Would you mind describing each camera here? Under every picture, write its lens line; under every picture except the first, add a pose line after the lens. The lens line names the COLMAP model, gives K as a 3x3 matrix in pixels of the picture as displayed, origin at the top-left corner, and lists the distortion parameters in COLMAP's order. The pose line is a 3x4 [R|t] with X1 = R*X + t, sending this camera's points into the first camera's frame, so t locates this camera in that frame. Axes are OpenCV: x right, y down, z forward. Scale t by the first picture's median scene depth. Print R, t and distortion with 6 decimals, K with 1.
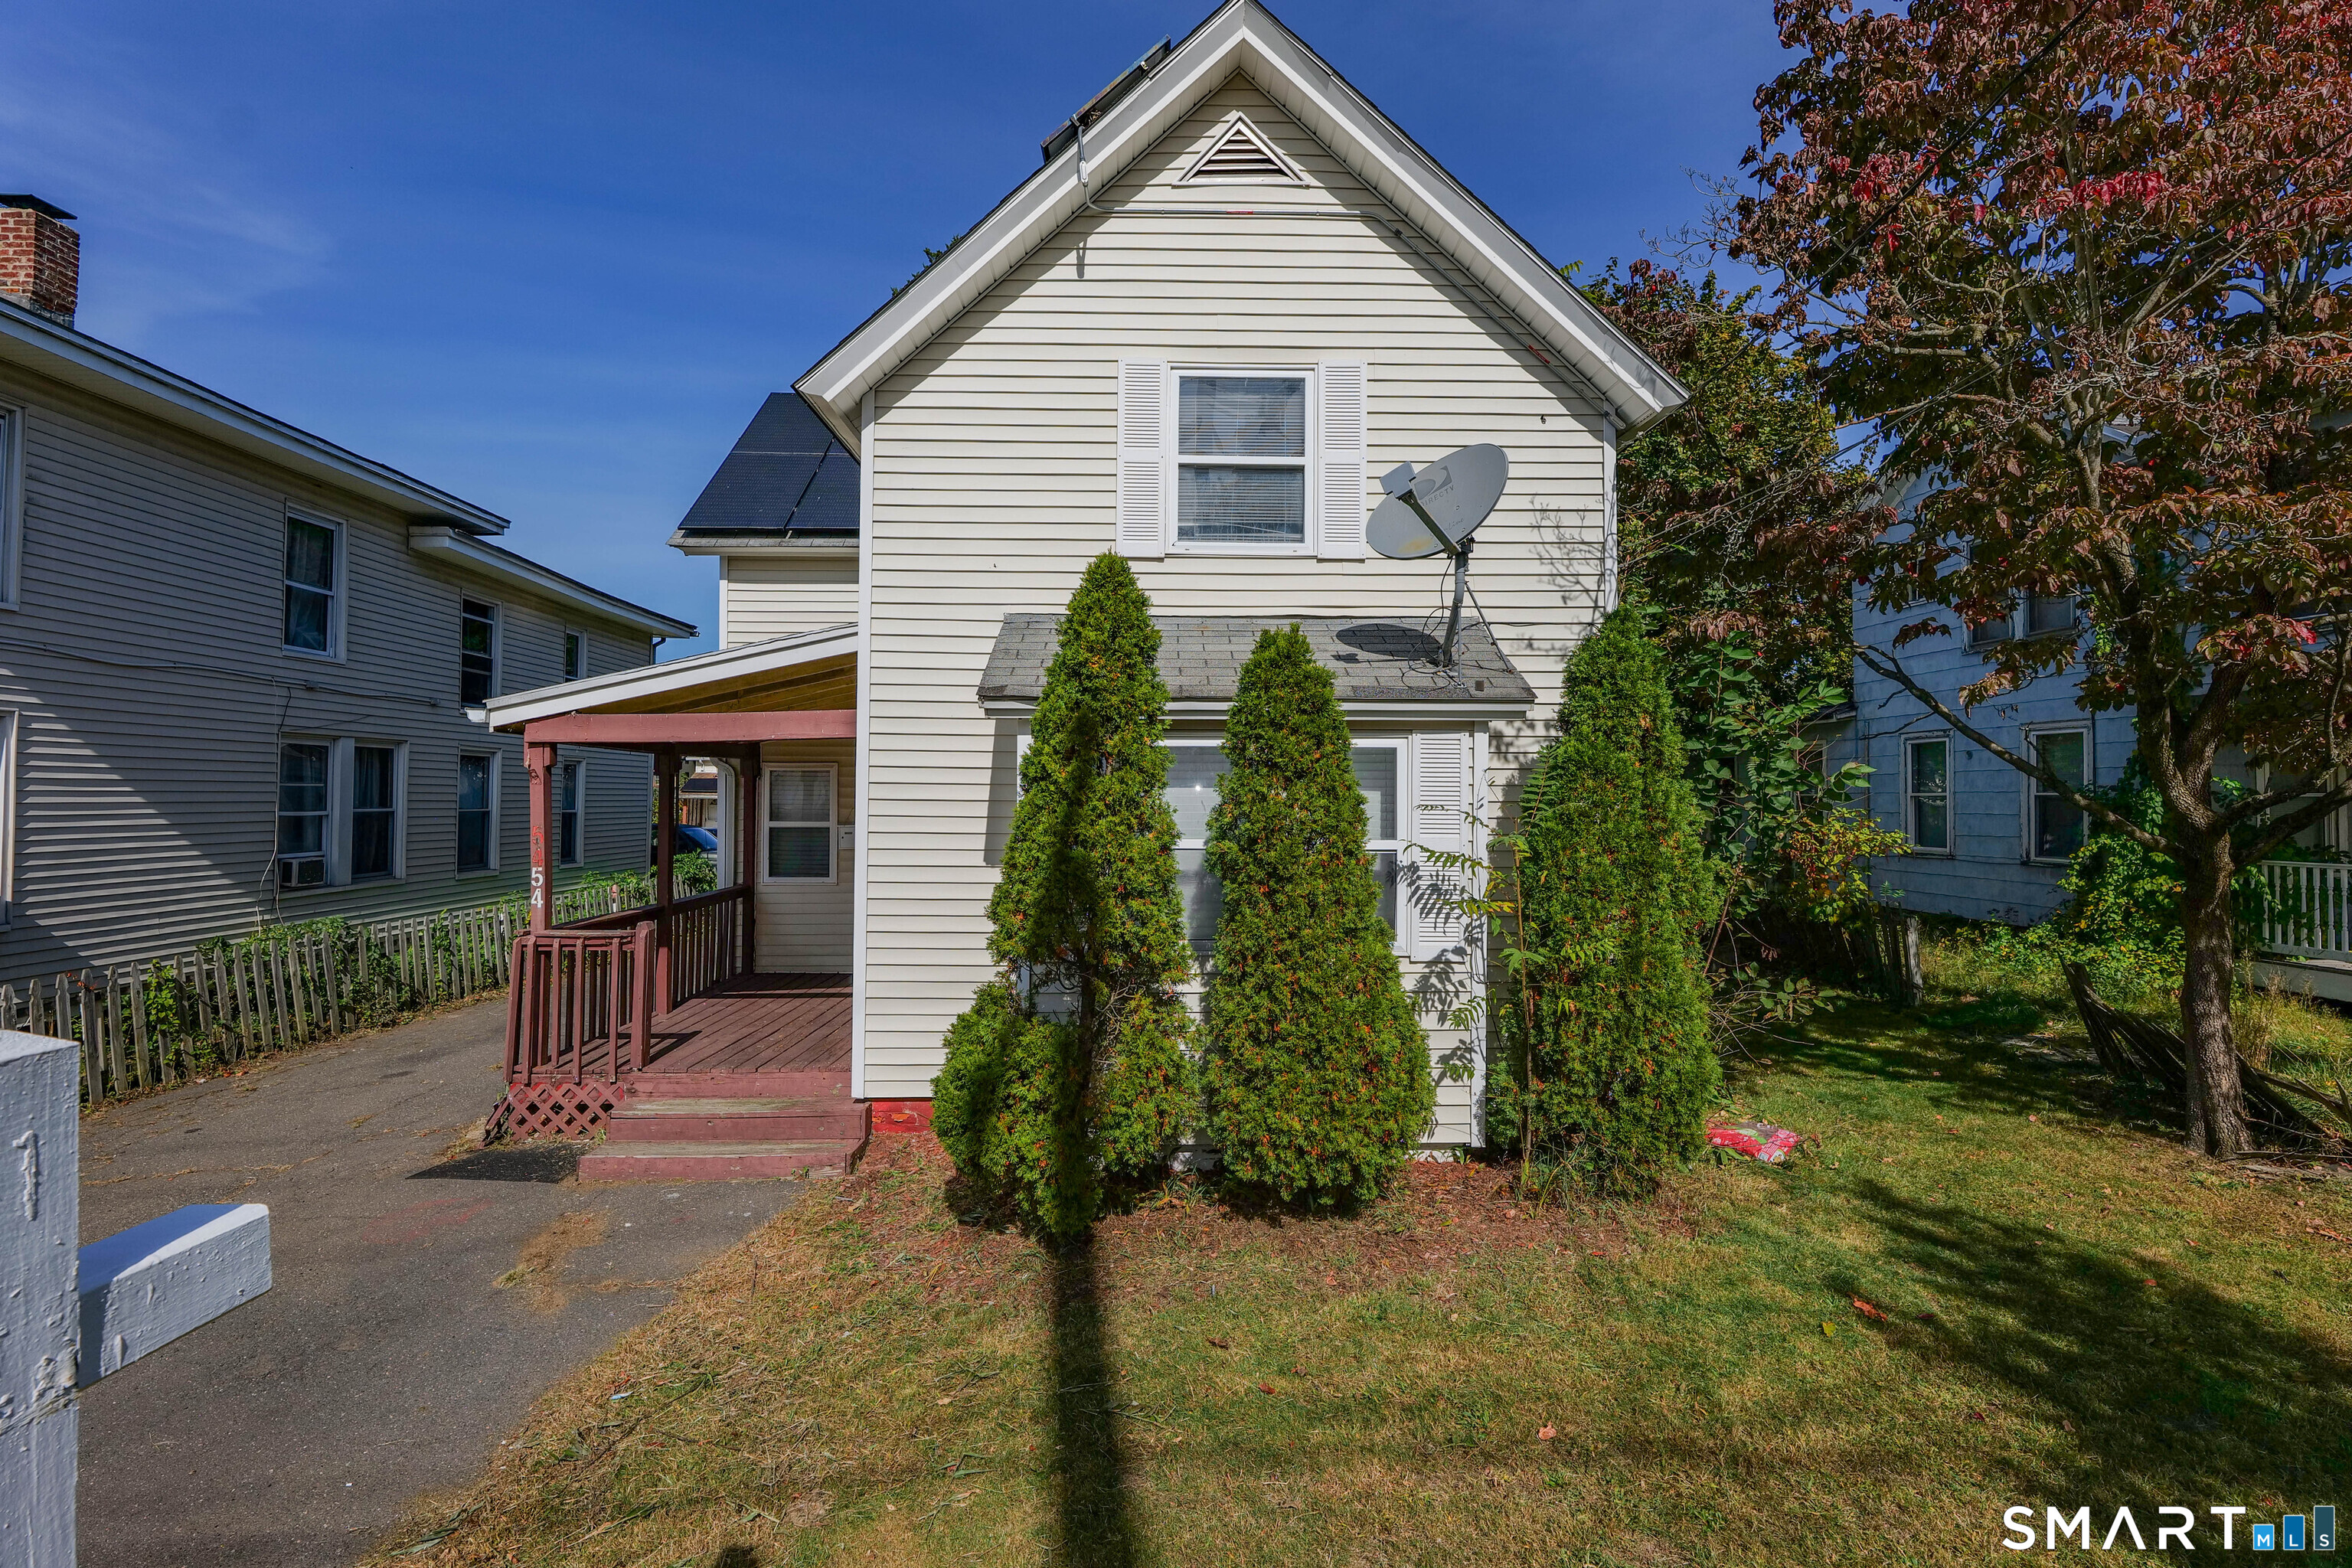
lens RADIAL K [[1114.5, 0, 1176.0], [0, 1114.5, 784.0], [0, 0, 1]] dist [-0.000824, -0.000242]
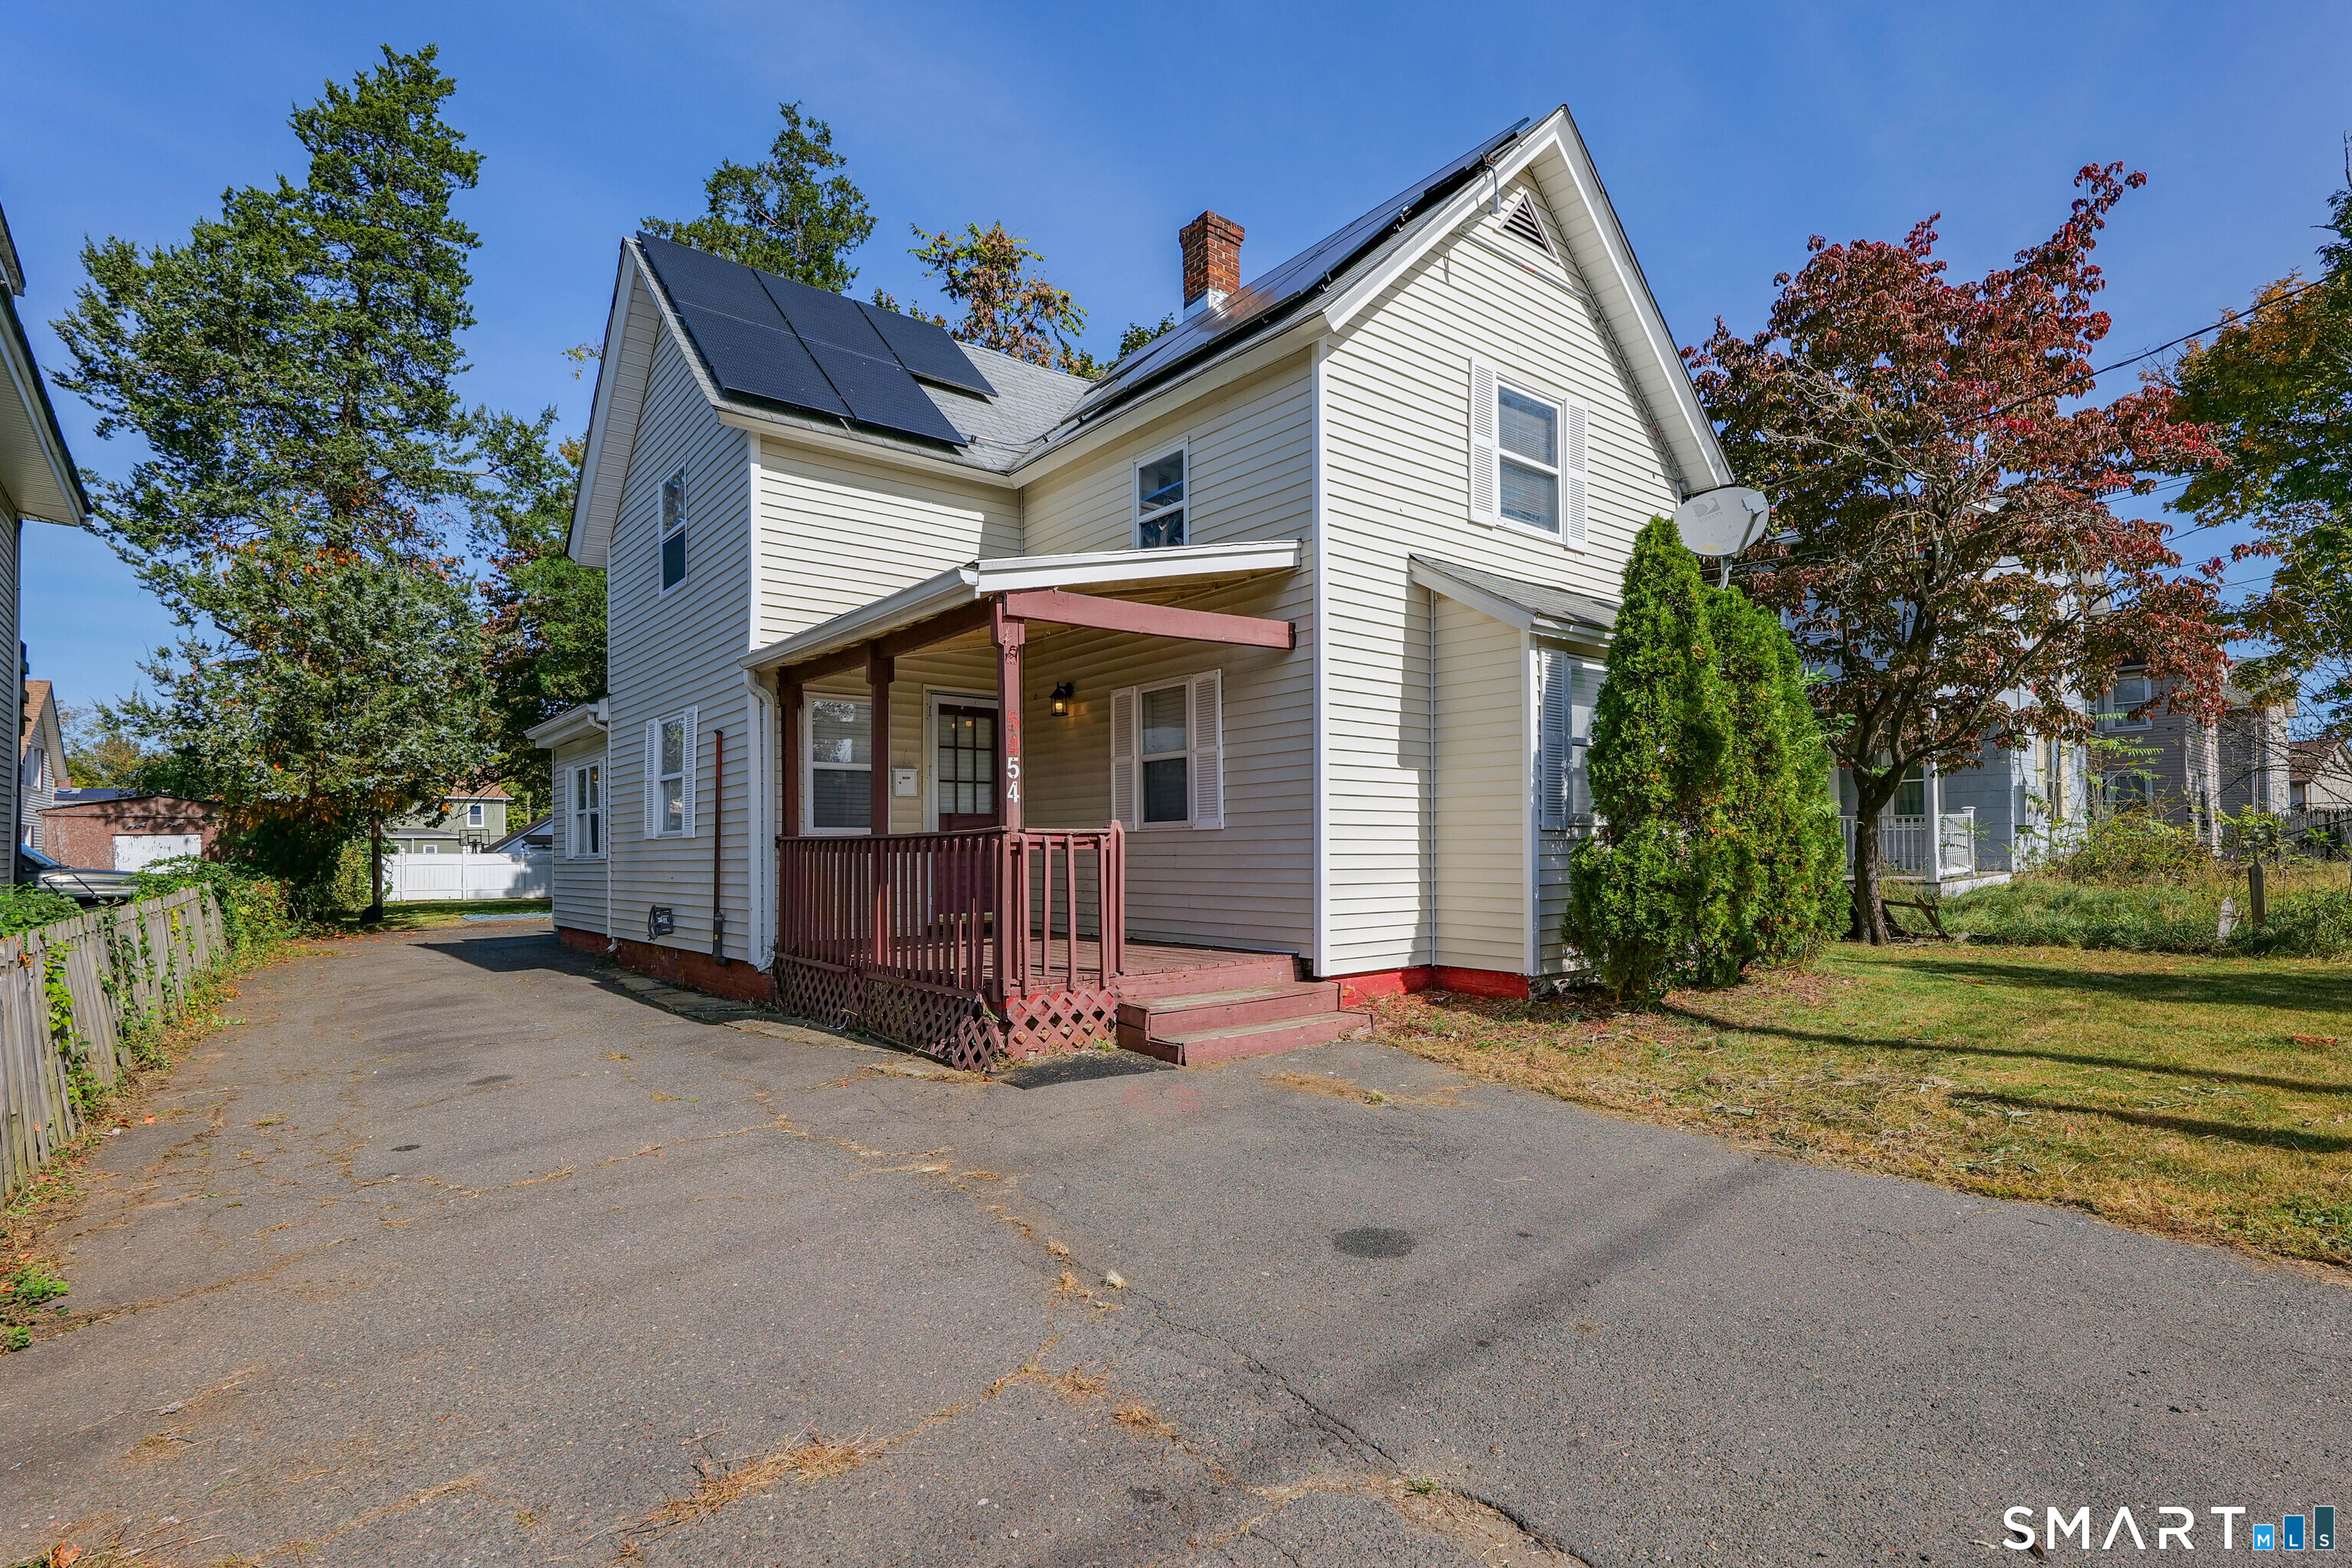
lens RADIAL K [[1228.7, 0, 1179.1], [0, 1228.7, 868.6], [0, 0, 1]] dist [-0.000645, -0.000145]
pose [[0.759228, -0.010880, 0.650733, -1.172957], [0.003171, 0.999910, 0.013019, 0.159811], [-0.650817, -0.007821, 0.759195, 0.177375]]
